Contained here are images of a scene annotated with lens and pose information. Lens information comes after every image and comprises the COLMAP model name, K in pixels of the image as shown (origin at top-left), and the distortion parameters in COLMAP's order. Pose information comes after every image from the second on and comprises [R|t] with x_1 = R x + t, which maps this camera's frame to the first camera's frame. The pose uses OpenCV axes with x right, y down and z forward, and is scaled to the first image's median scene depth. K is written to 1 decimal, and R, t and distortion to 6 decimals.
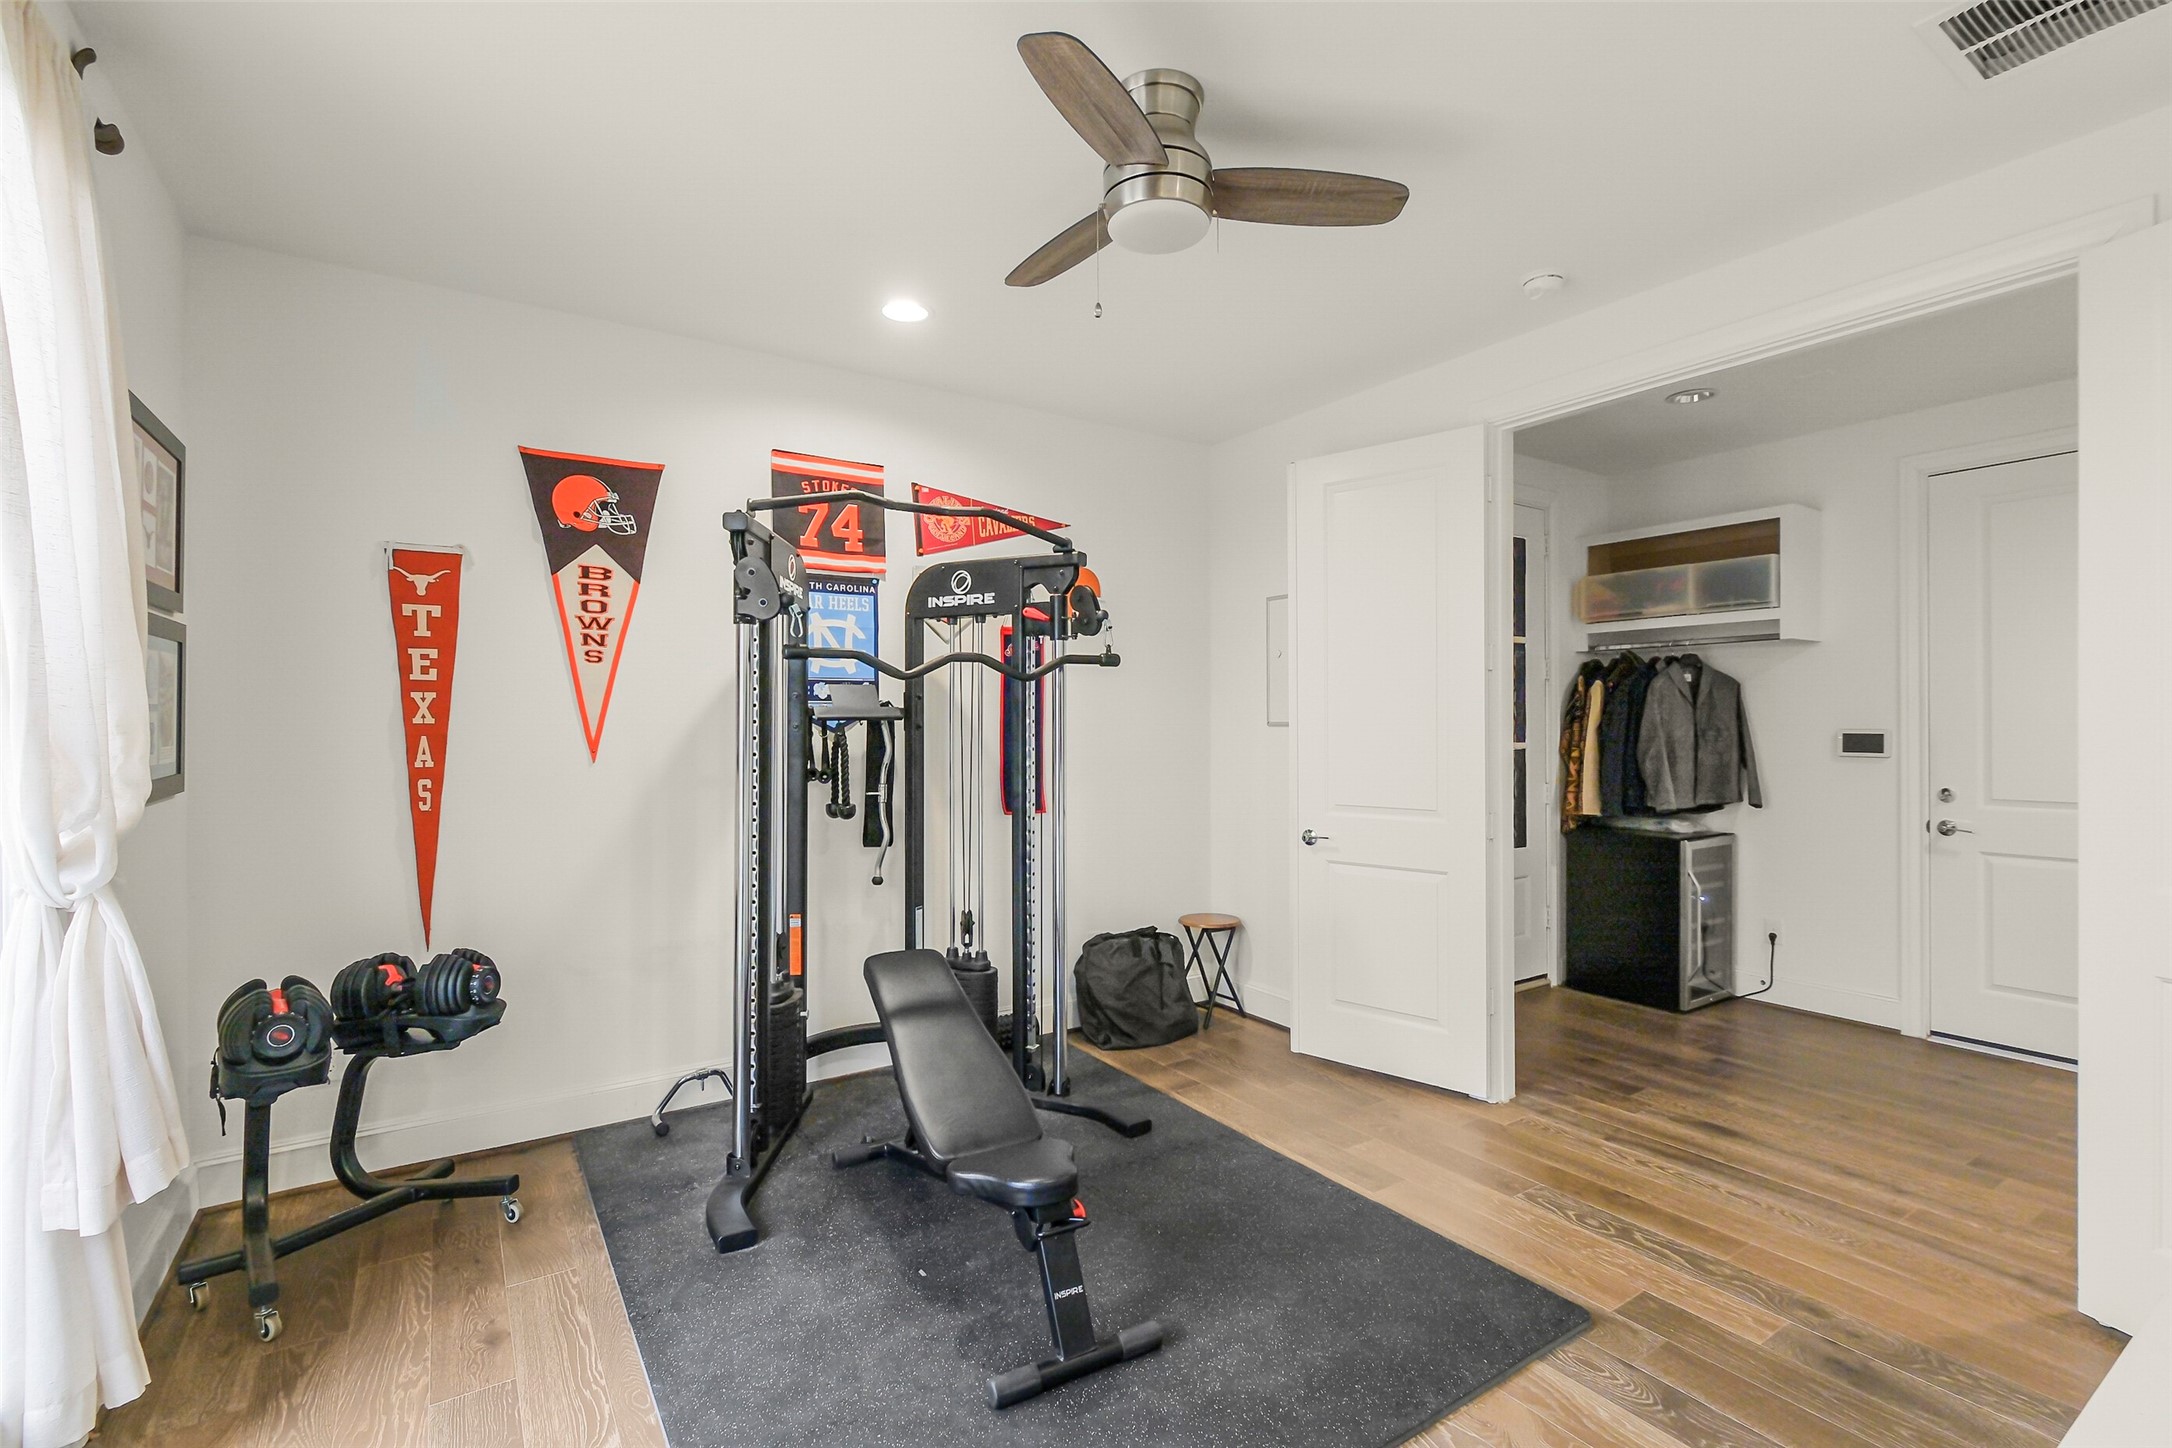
lens RADIAL K [[958.7, 0, 1092.8], [0, 958.7, 716.4], [0, 0, 1]] dist [0.000080, -0.000470]
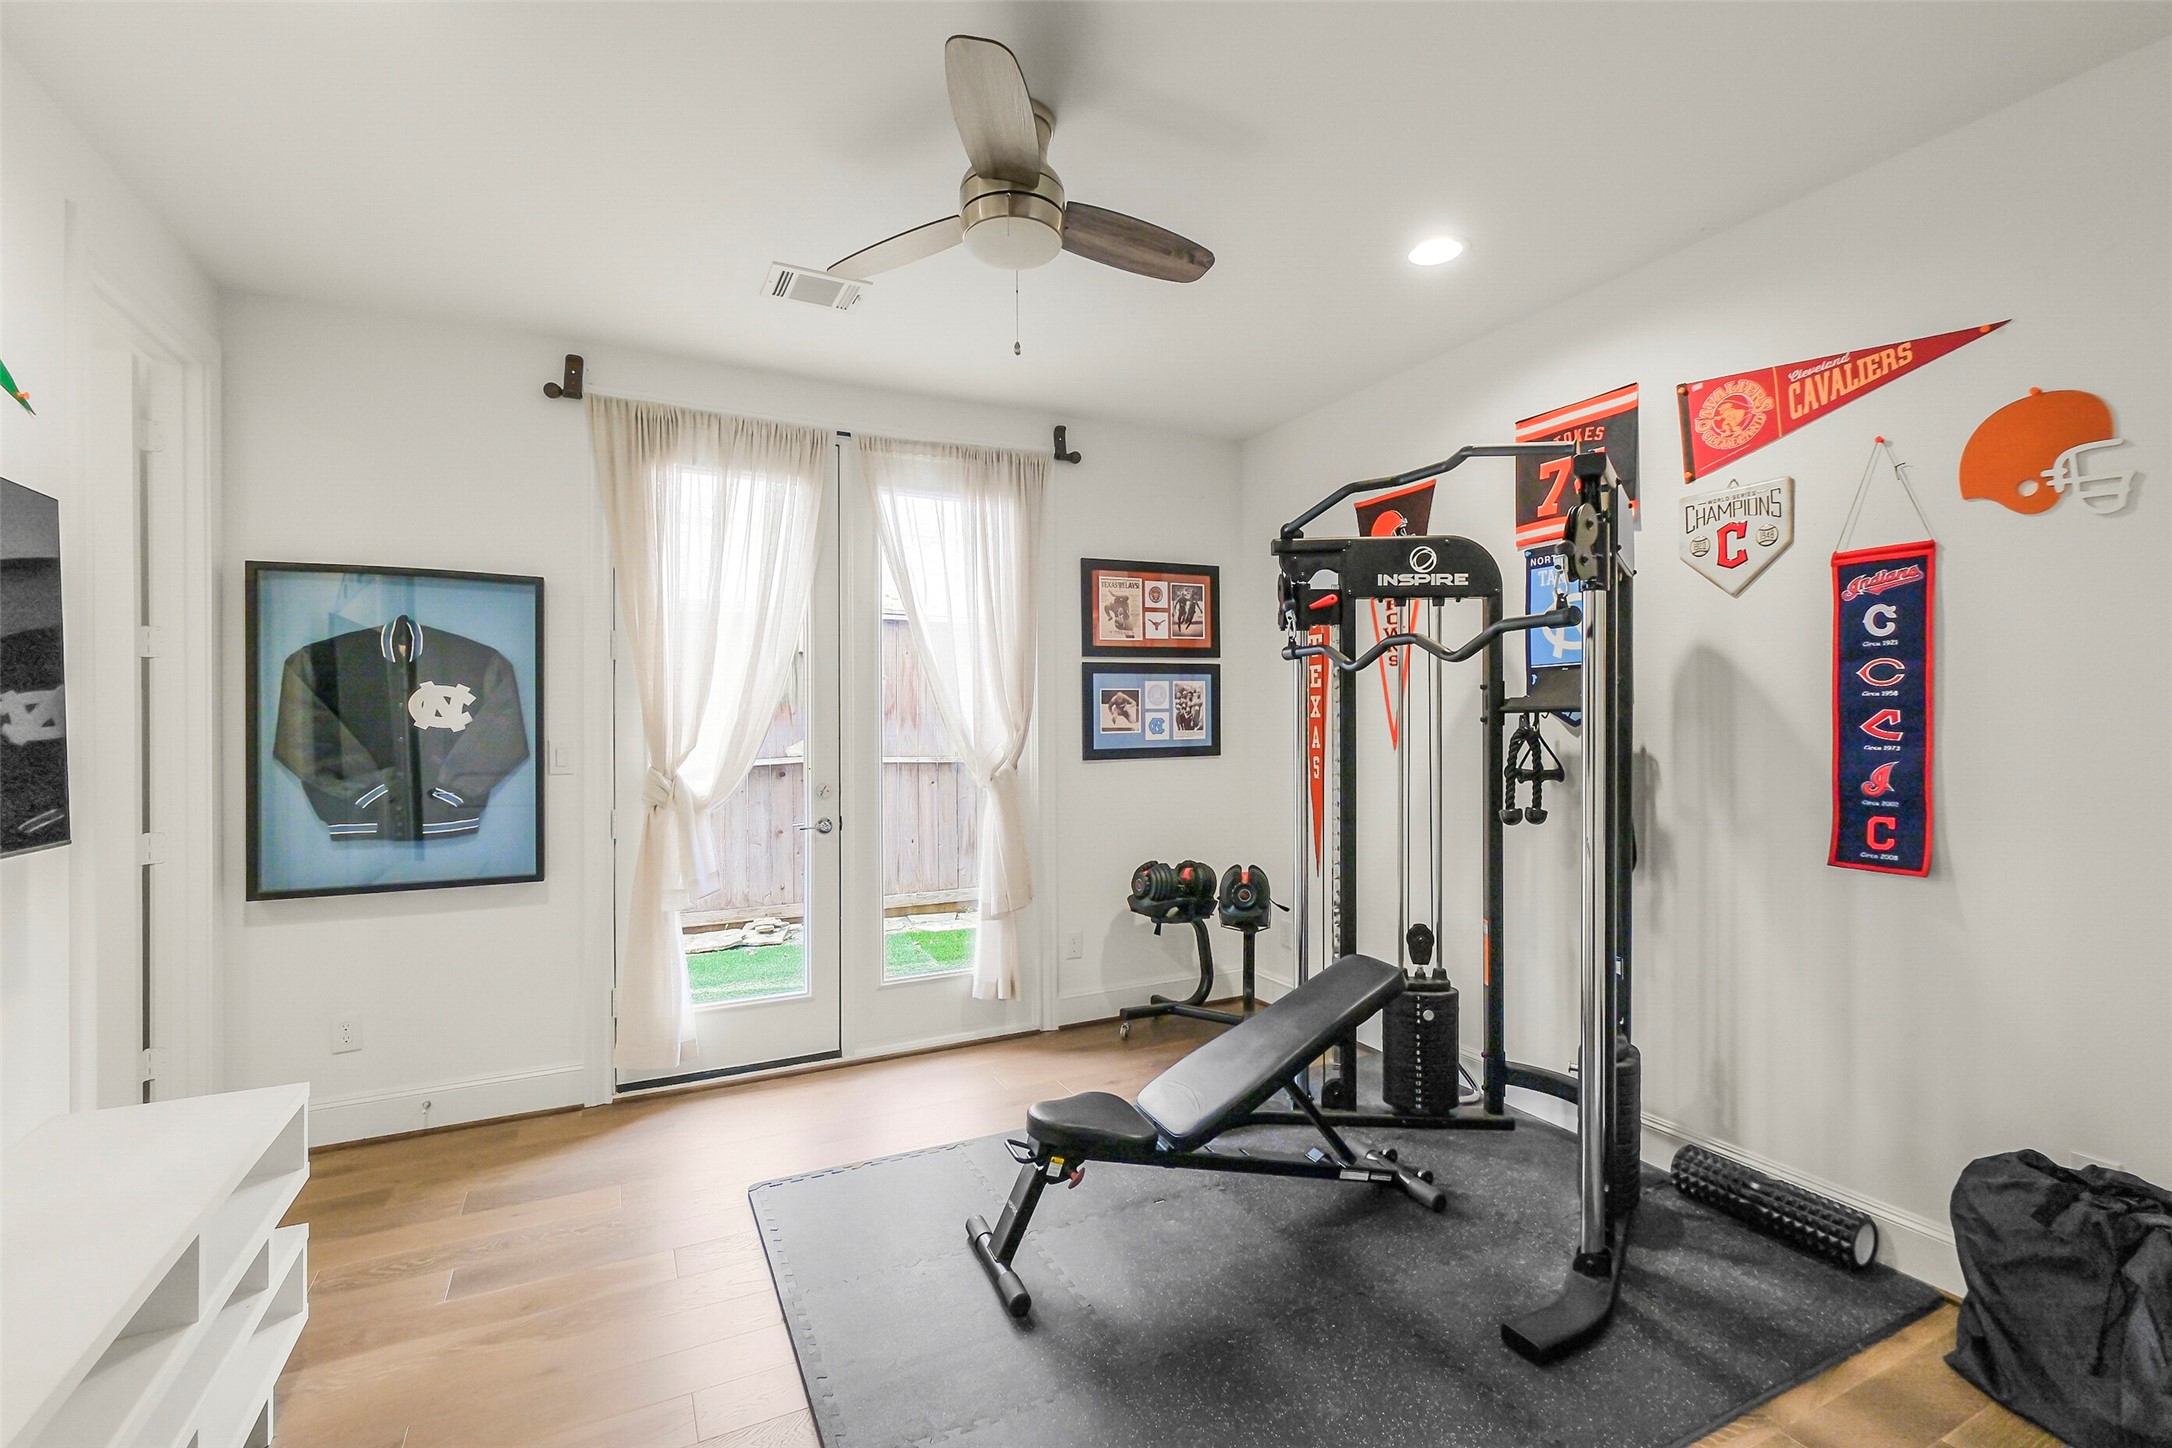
lens RADIAL K [[958.7, 0, 1092.8], [0, 958.7, 716.4], [0, 0, 1]] dist [0.000080, -0.000470]
pose [[-0.110367, 0.008747, -0.993852, 0.740183], [0.021871, 0.999741, 0.006370, -0.010390], [0.993650, -0.021034, -0.110530, 0.803603]]
